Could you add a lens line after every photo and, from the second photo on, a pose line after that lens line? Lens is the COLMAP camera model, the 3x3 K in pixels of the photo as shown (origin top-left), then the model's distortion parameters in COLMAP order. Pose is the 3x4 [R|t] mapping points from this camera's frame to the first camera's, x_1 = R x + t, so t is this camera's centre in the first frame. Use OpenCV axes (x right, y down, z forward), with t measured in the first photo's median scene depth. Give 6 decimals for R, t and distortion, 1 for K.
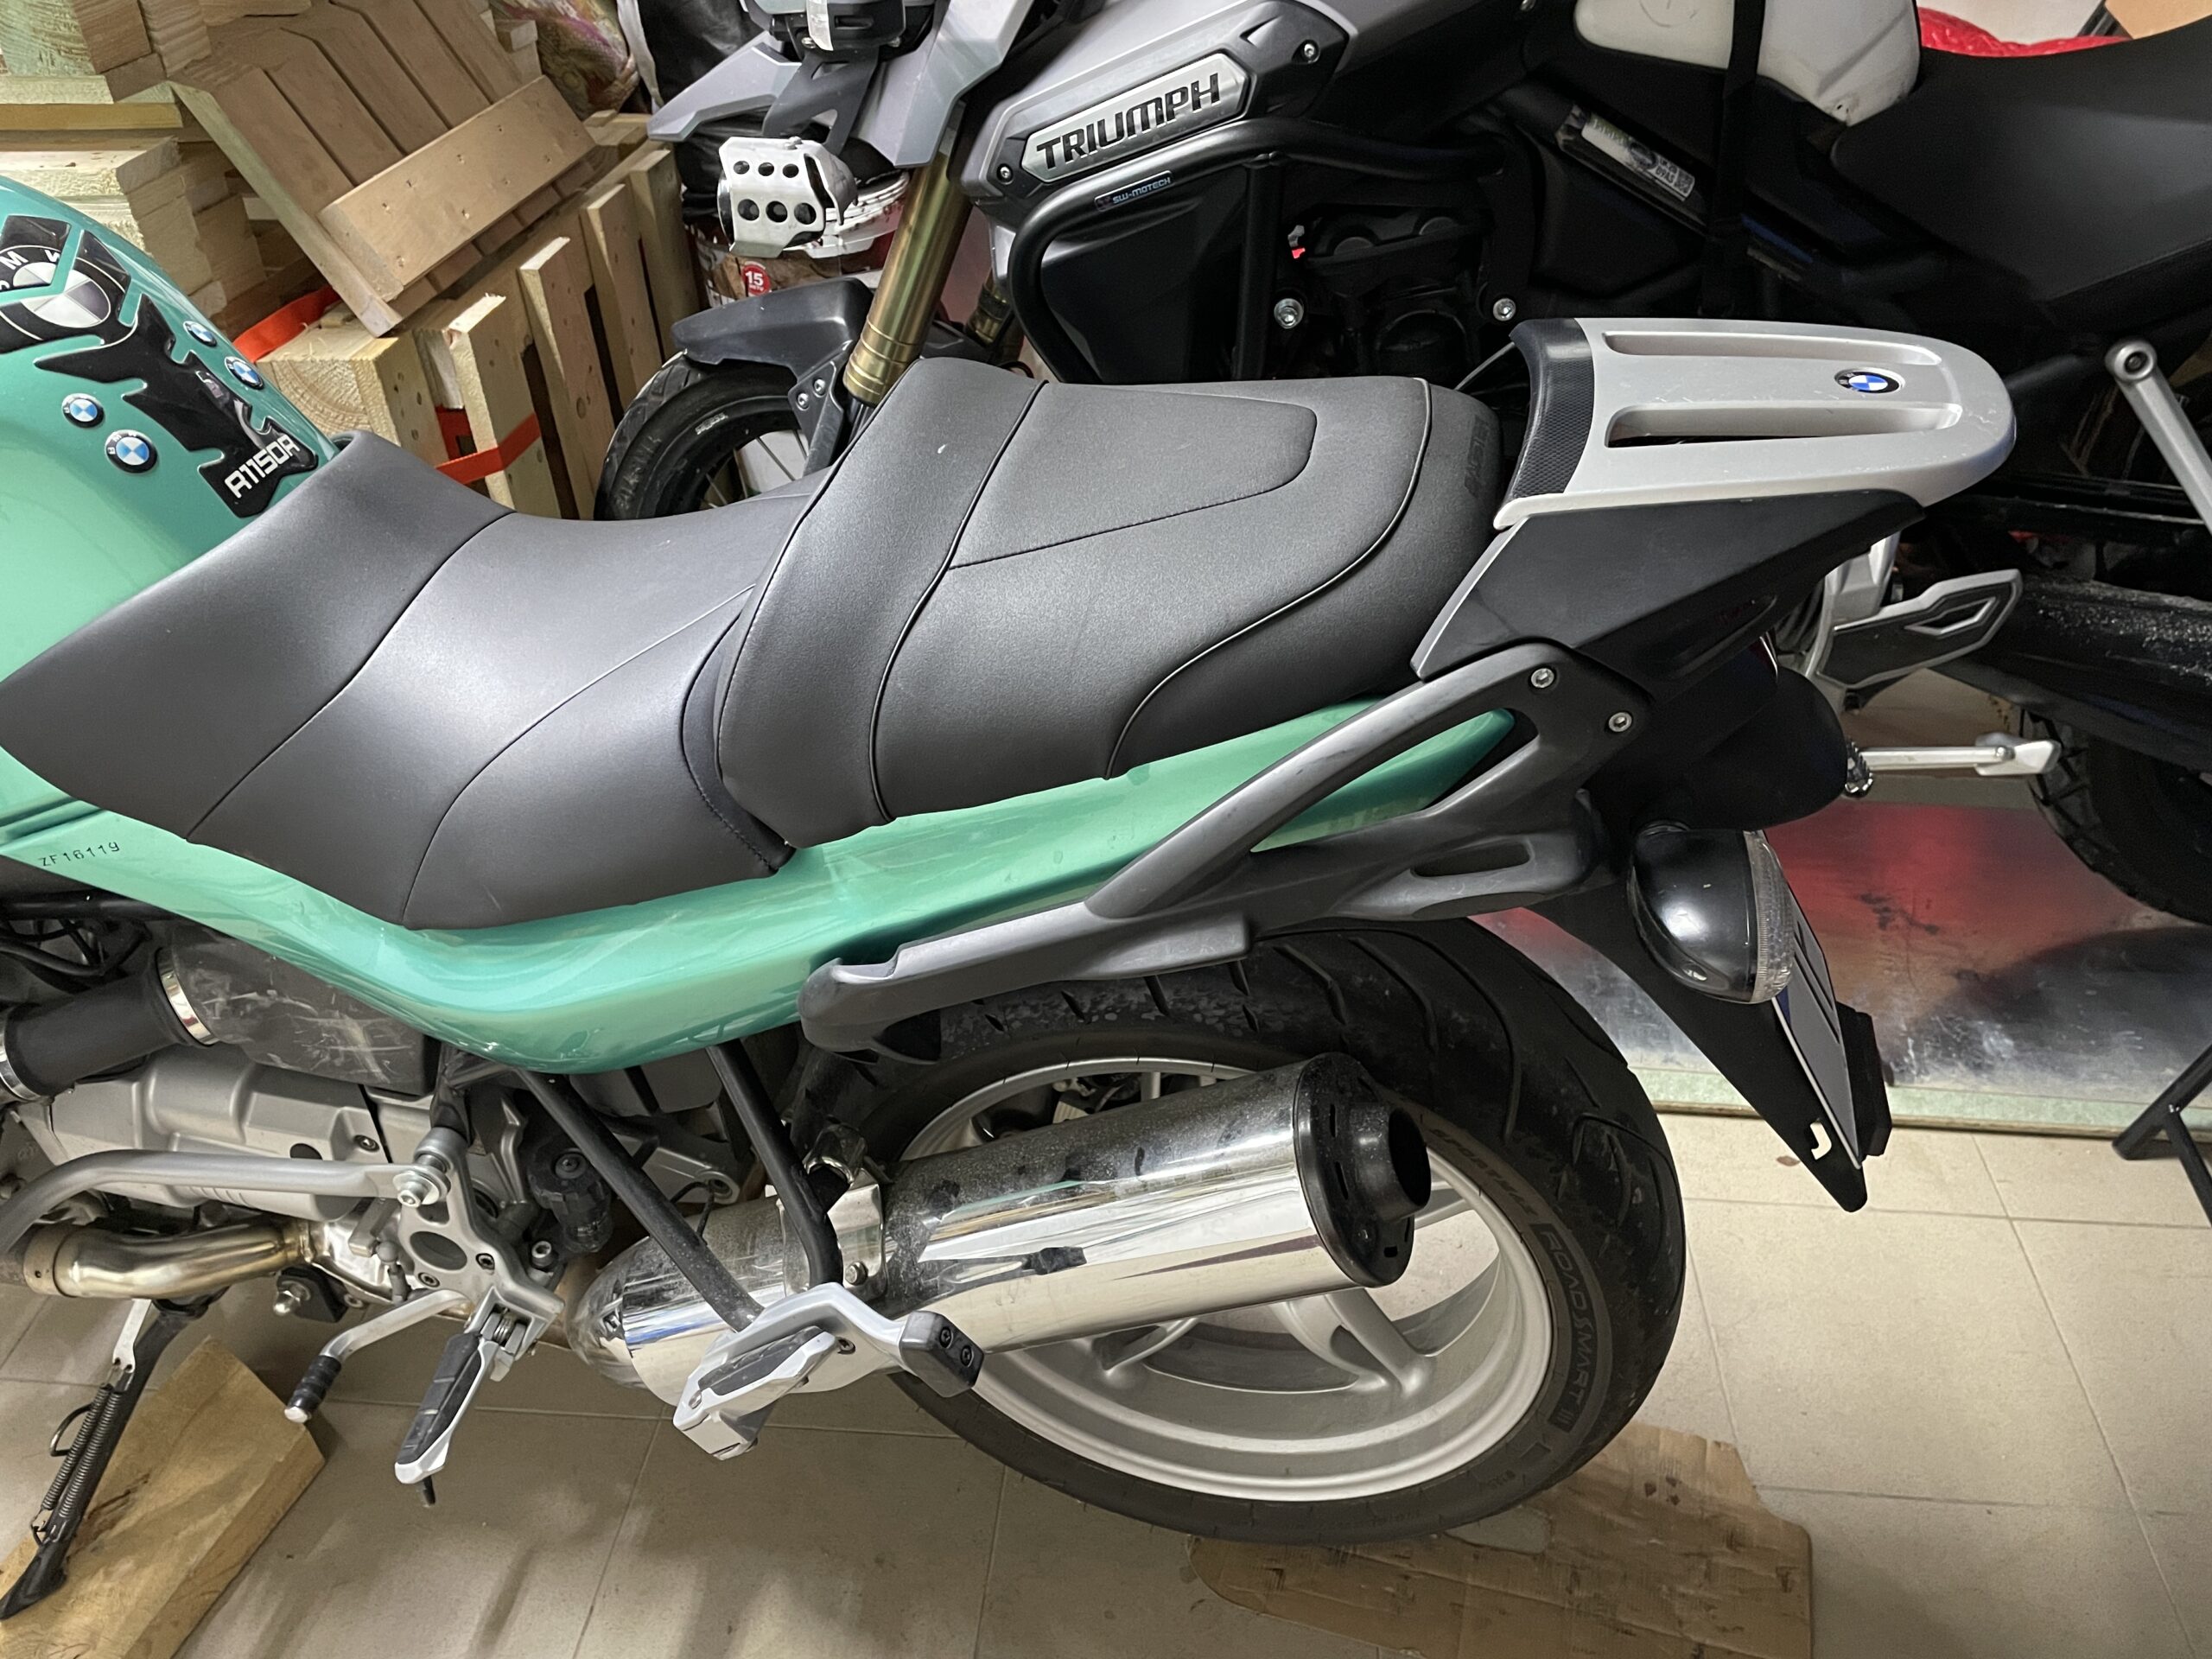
lens RADIAL K [[1670.1, 0, 1106.0], [0, 1670.1, 829.5], [0, 0, 1]] dist [0.099909, -0.132760]
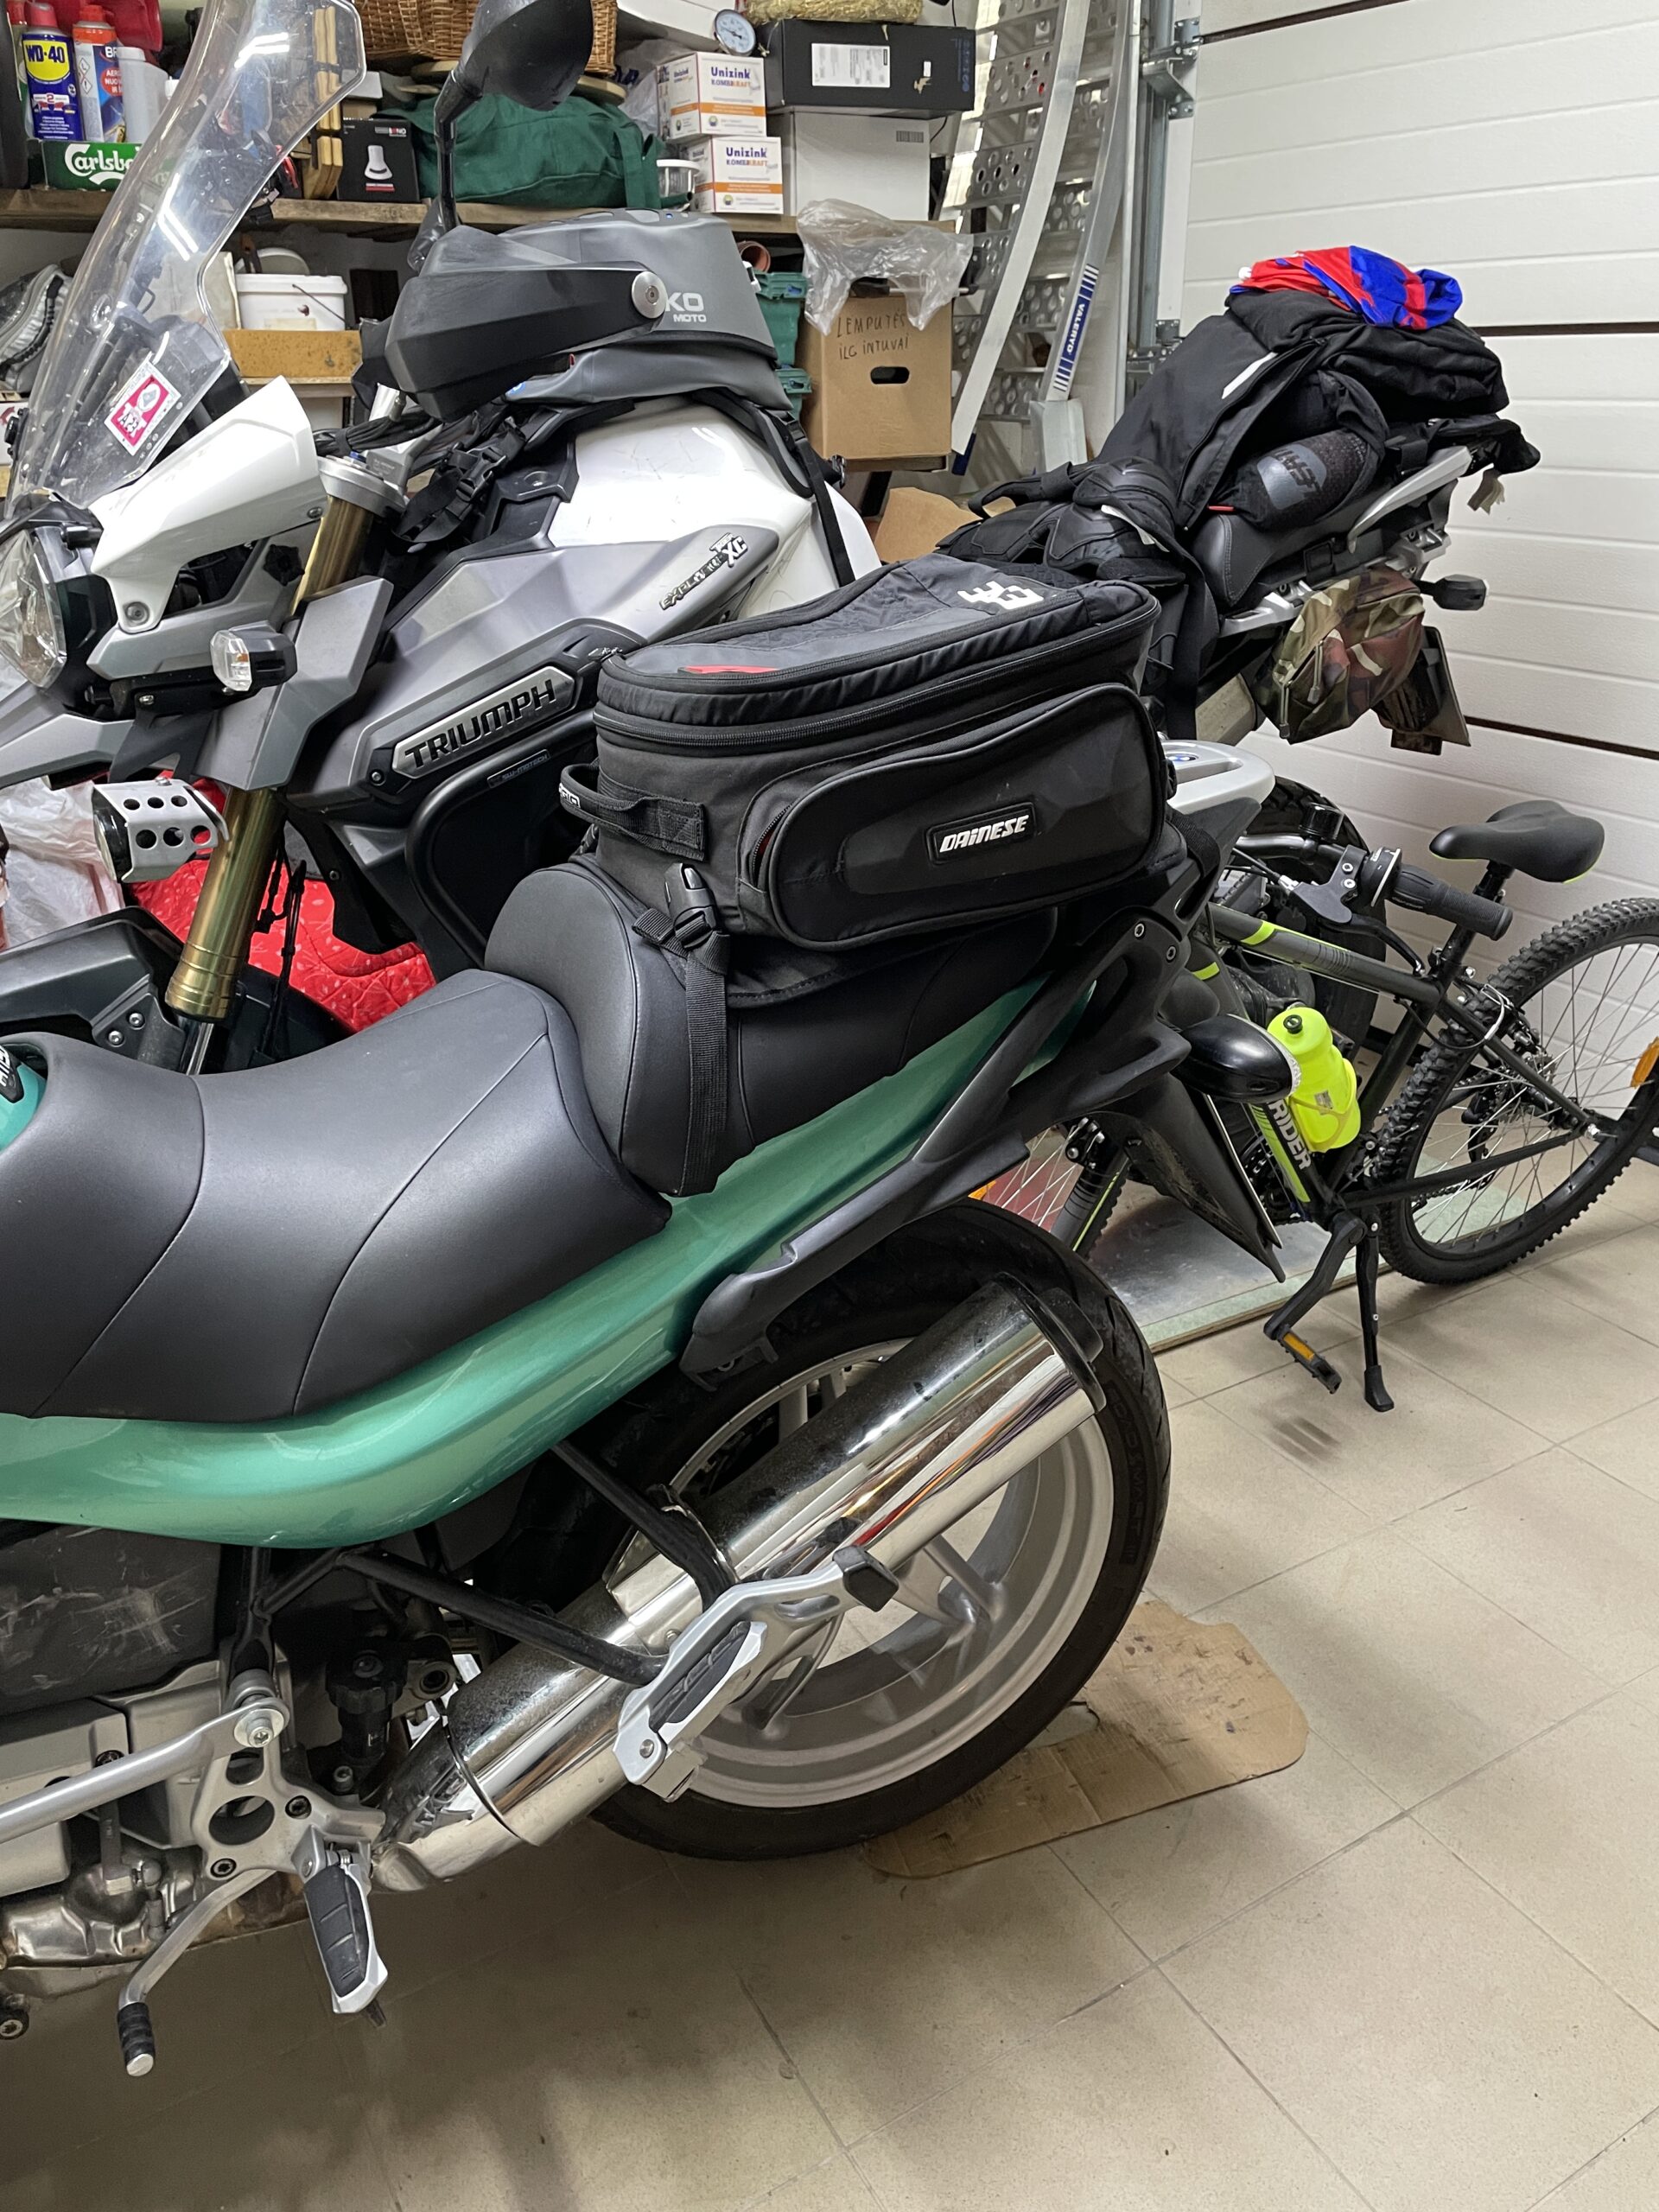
lens RADIAL K [[1670.1, 0, 829.5], [0, 1670.1, 1106.0], [0, 0, 1]] dist [0.099909, -0.132760]
pose [[0.812835, -0.226807, 0.536524, -0.533293], [0.344326, 0.930014, -0.128505, 0.104009], [-0.469829, 0.289192, 0.834043, -0.095013]]
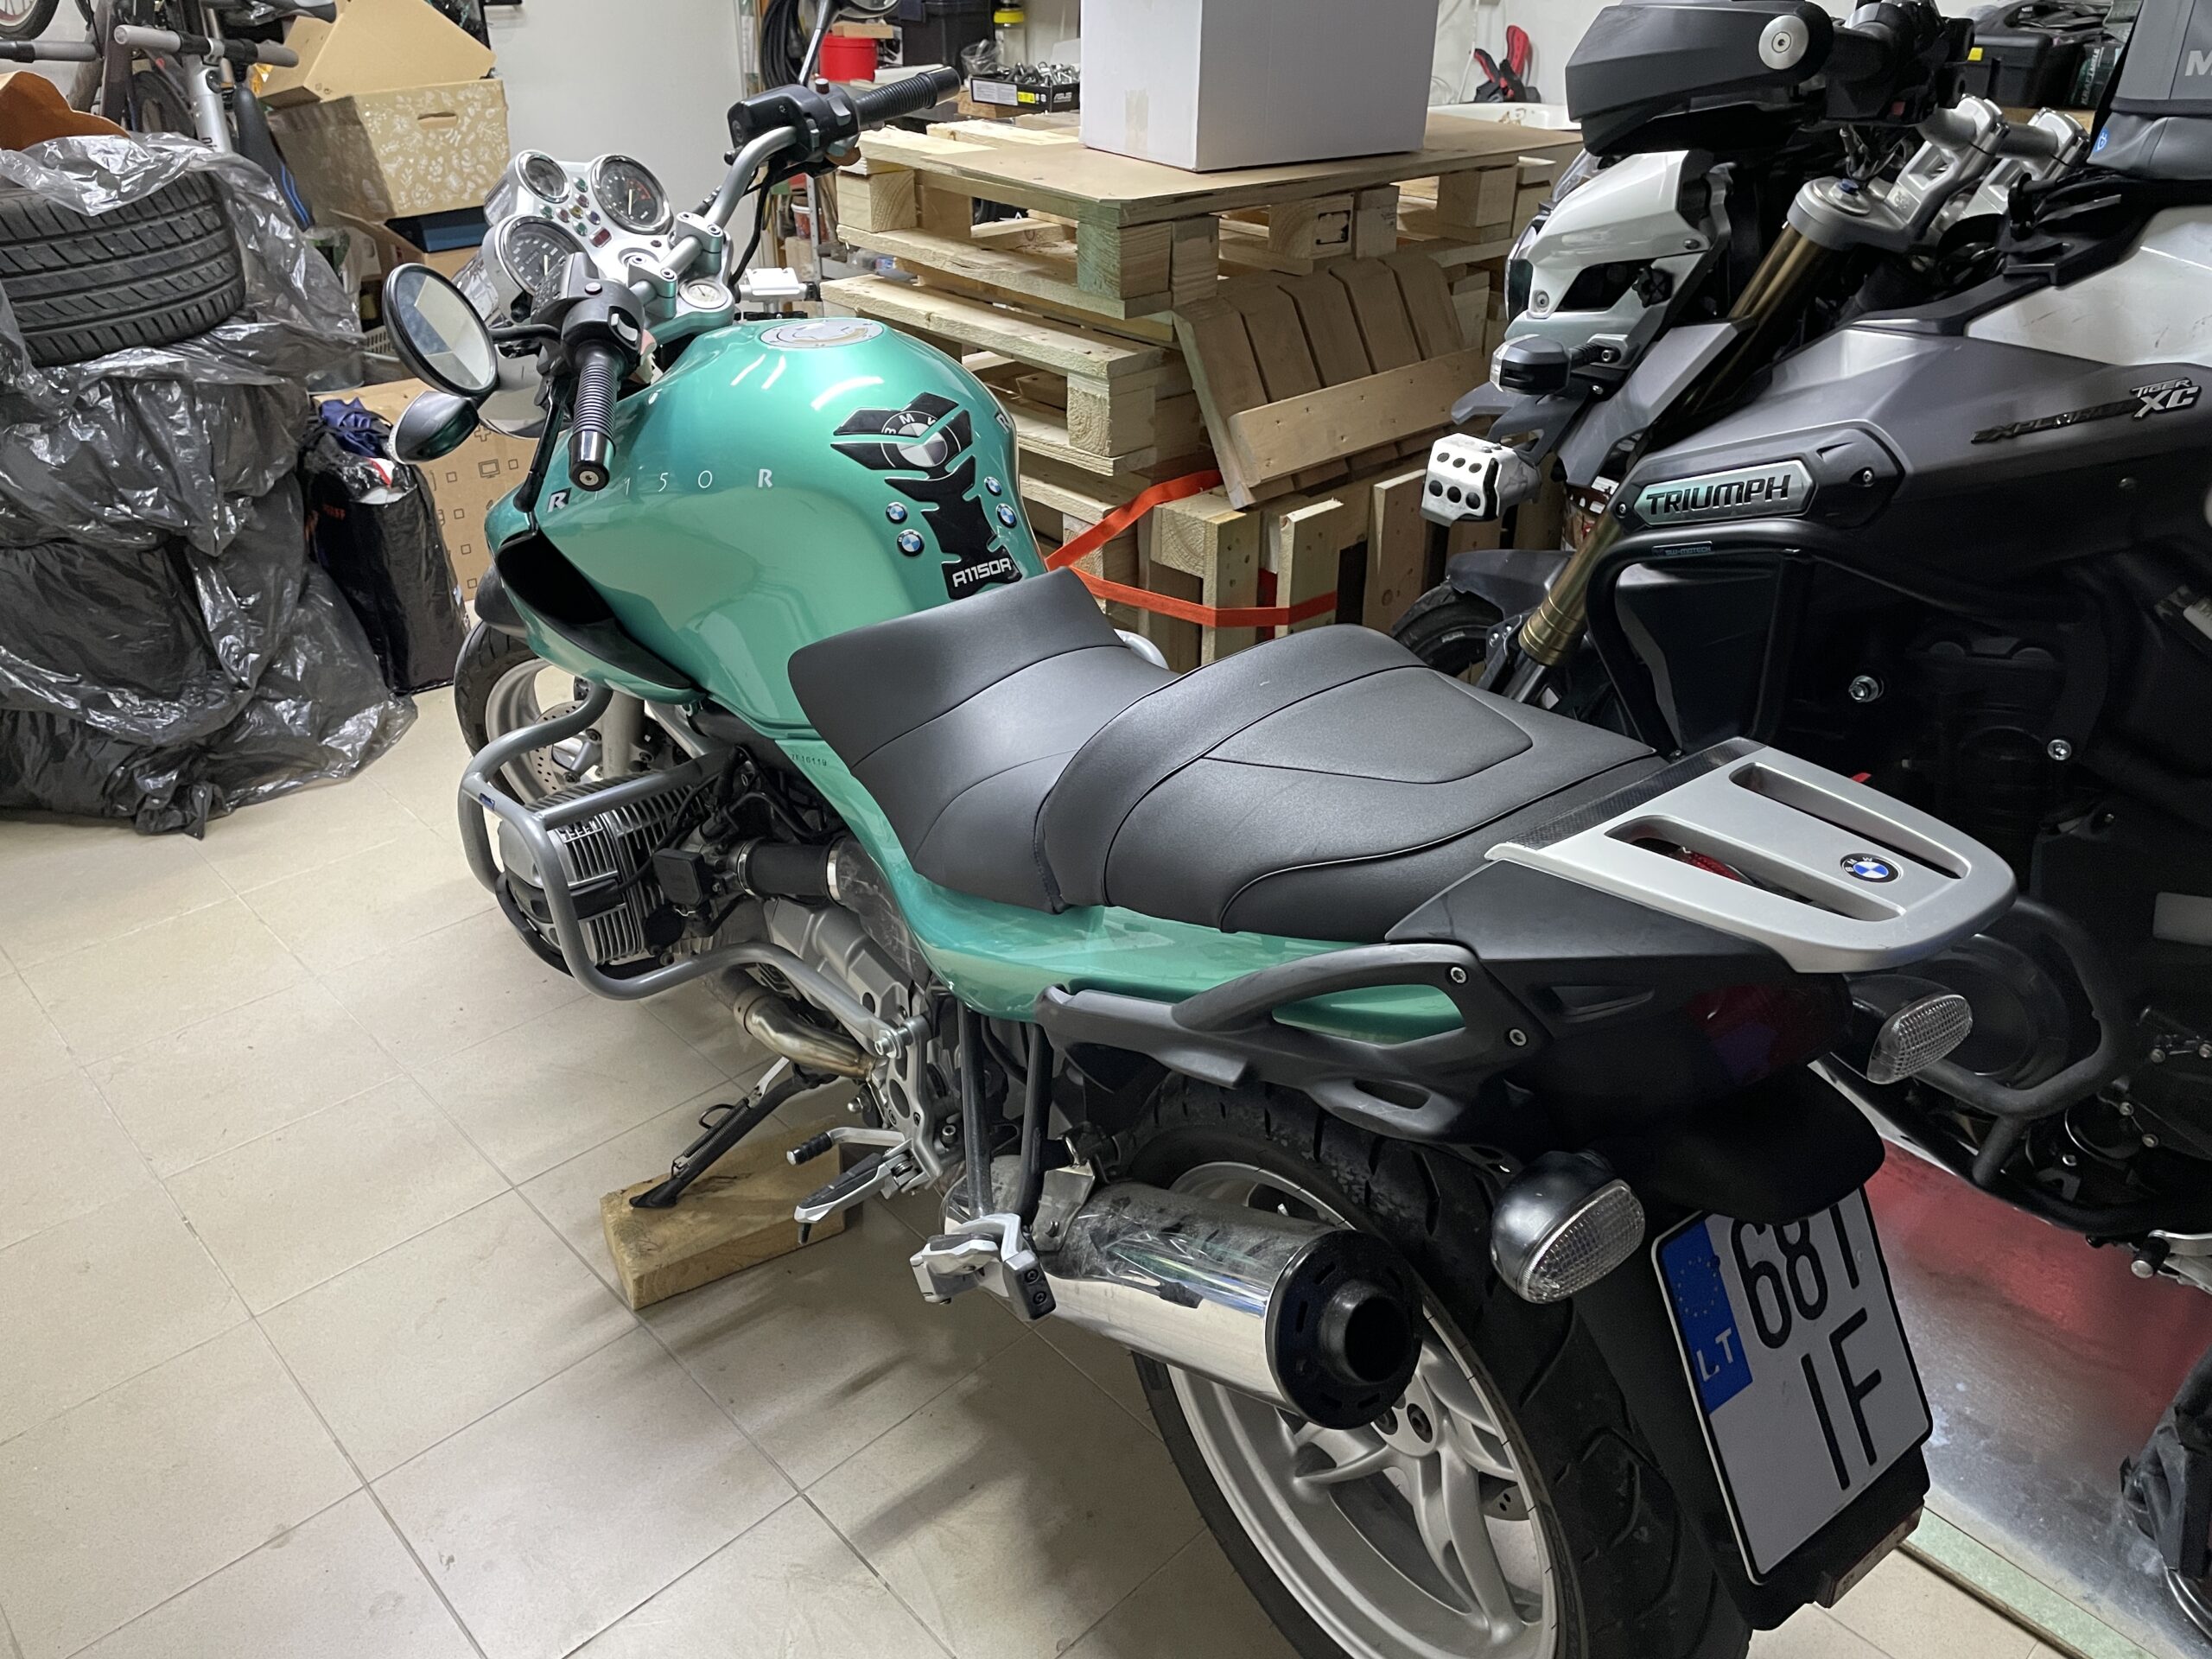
lens RADIAL K [[1649.4, 0, 1104.7], [0, 1649.4, 795.0], [0, 0, 1]] dist [0.100566, -0.132572]
pose [[0.754710, 0.338778, -0.561820, 0.425983], [-0.403917, 0.914752, 0.009003, -0.069640], [0.516975, 0.220134, 0.827211, -0.132909]]
